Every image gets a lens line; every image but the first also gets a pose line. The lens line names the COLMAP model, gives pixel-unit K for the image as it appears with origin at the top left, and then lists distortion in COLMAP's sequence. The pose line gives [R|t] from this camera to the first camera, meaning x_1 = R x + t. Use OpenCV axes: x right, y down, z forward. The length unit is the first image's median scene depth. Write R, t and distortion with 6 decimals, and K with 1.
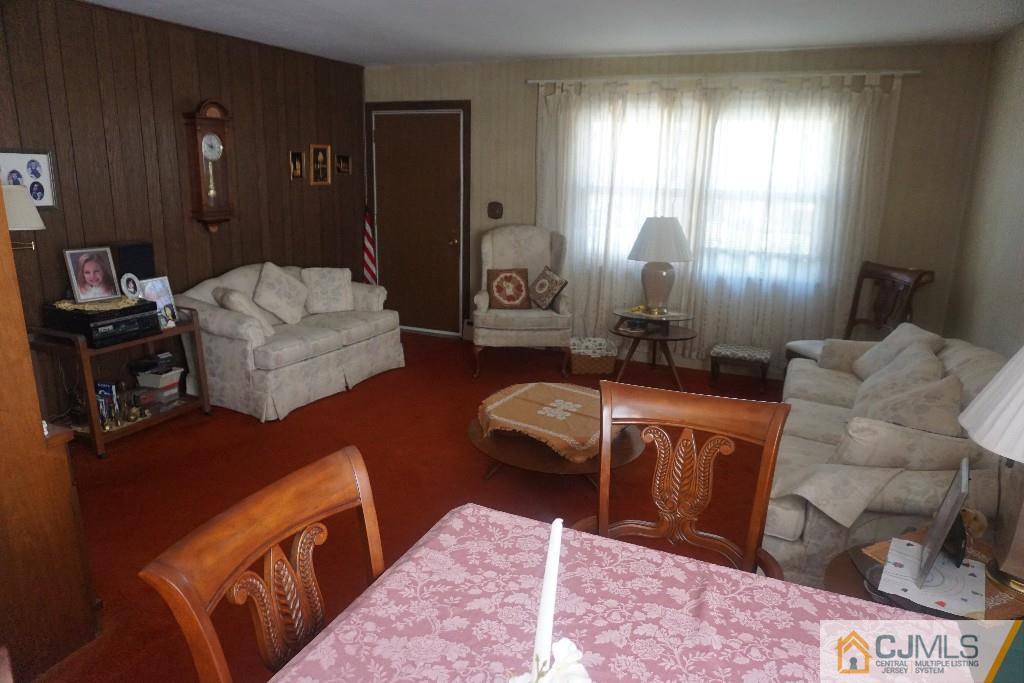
lens RADIAL K [[683.8, 0, 512.0], [0, 683.8, 341.5], [0, 0, 1]] dist [-0.049450, 0.000561]
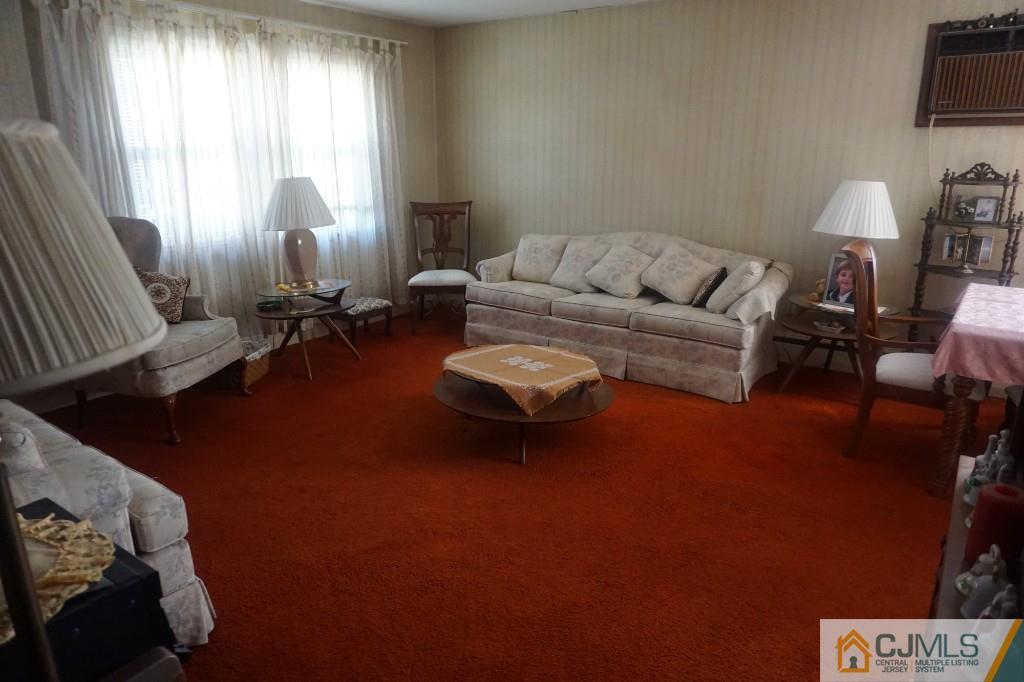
lens RADIAL K [[686.9, 0, 512.0], [0, 686.9, 341.0], [0, 0, 1]] dist [0.000293, 0.001517]
pose [[0.201868, -0.287939, 0.936130, -0.618854], [0.240253, 0.941163, 0.237679, -0.126941], [-0.949488, 0.176928, 0.259169, 0.525585]]
